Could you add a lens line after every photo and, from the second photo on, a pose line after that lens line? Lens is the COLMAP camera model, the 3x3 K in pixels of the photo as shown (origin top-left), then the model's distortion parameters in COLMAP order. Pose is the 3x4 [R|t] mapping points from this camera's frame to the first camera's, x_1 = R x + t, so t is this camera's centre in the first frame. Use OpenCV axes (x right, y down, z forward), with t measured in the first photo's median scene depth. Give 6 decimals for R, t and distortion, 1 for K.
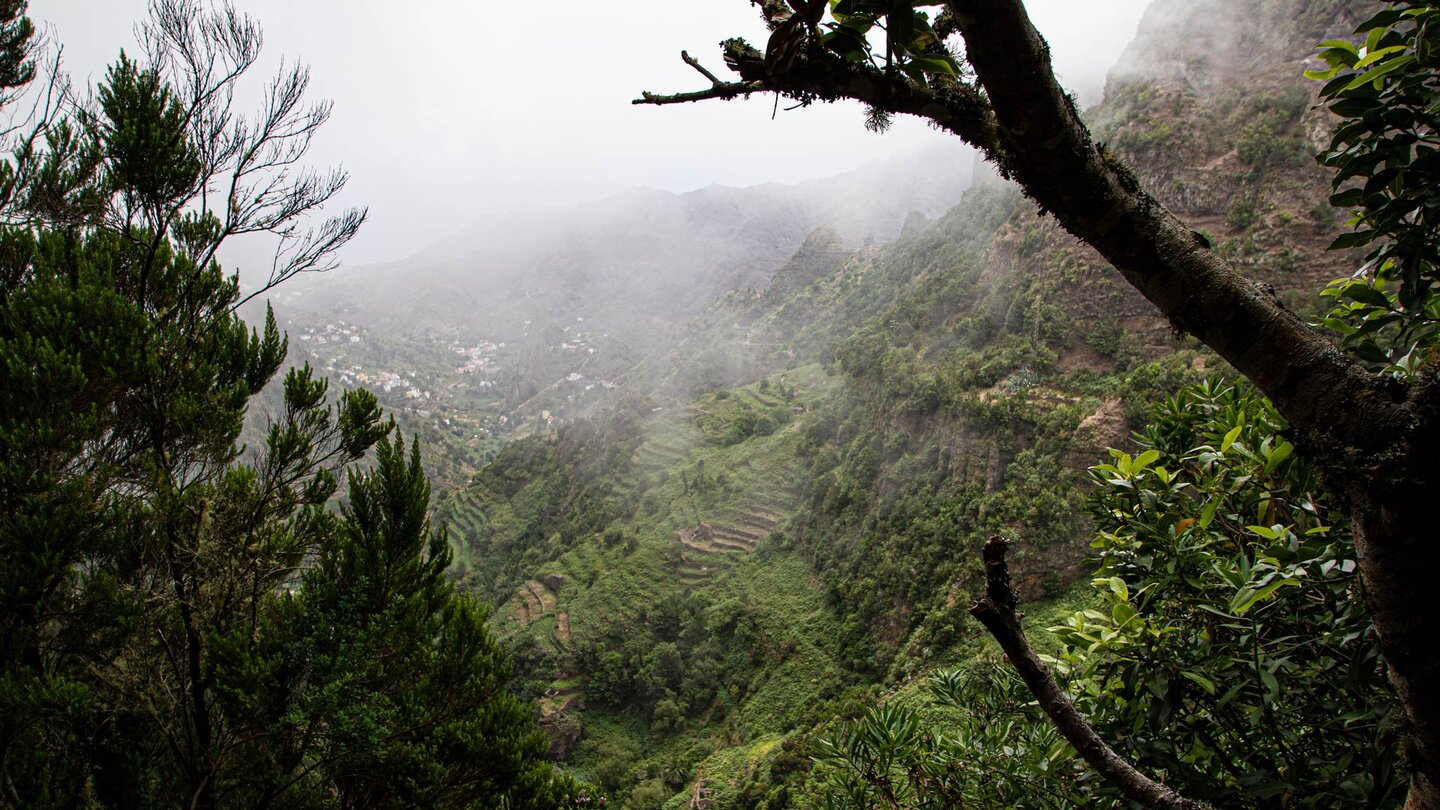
lens RADIAL K [[1317.5, 0, 720.0], [0, 1317.5, 405.0], [0, 0, 1]] dist [-0.048935, -0.014953]
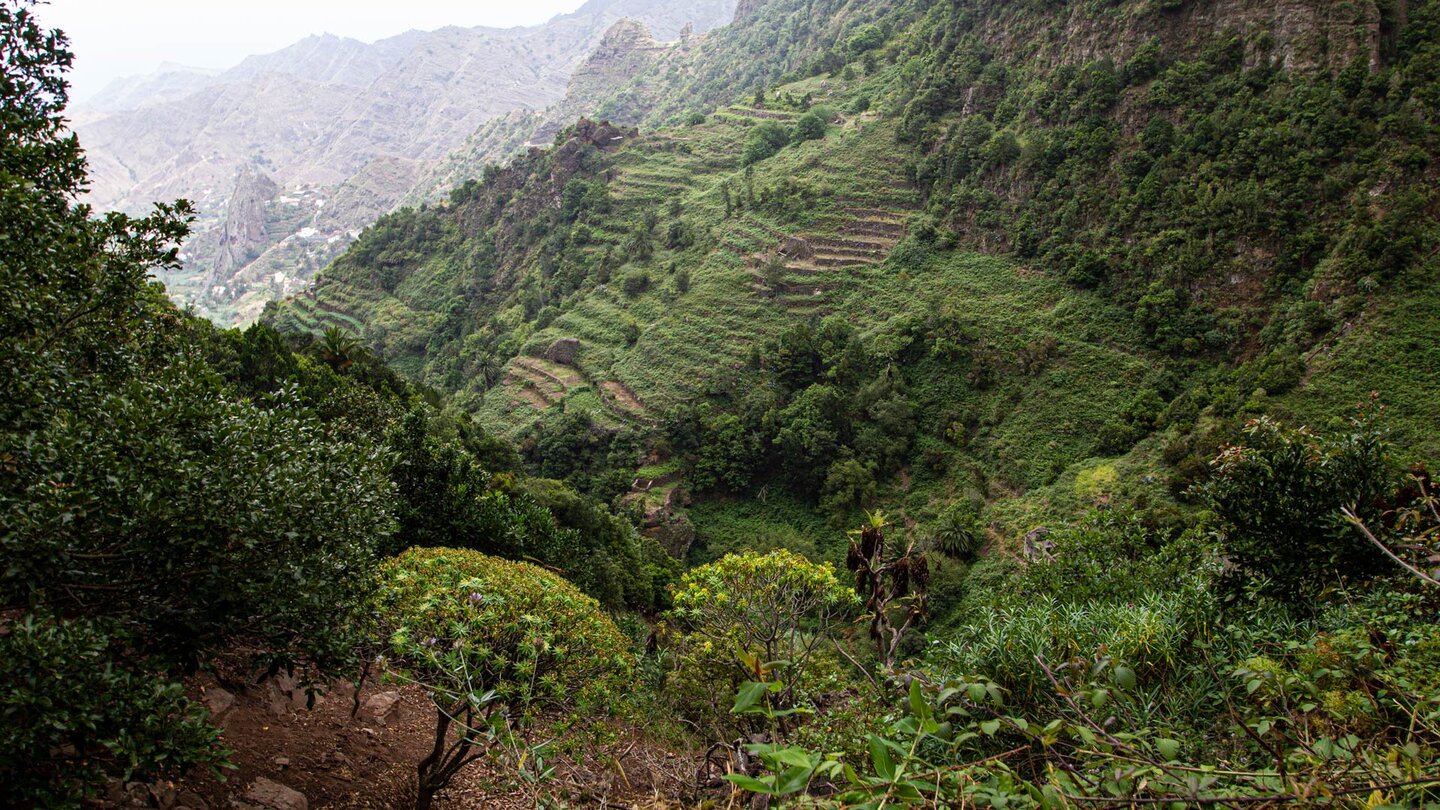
lens RADIAL K [[1317.5, 0, 720.0], [0, 1317.5, 405.0], [0, 0, 1]] dist [-0.048935, -0.014953]
pose [[0.949280, -0.087088, 0.302132, -0.275207], [0.075643, 0.995910, 0.049403, 0.144276], [-0.305199, -0.024043, 0.951985, 0.348708]]
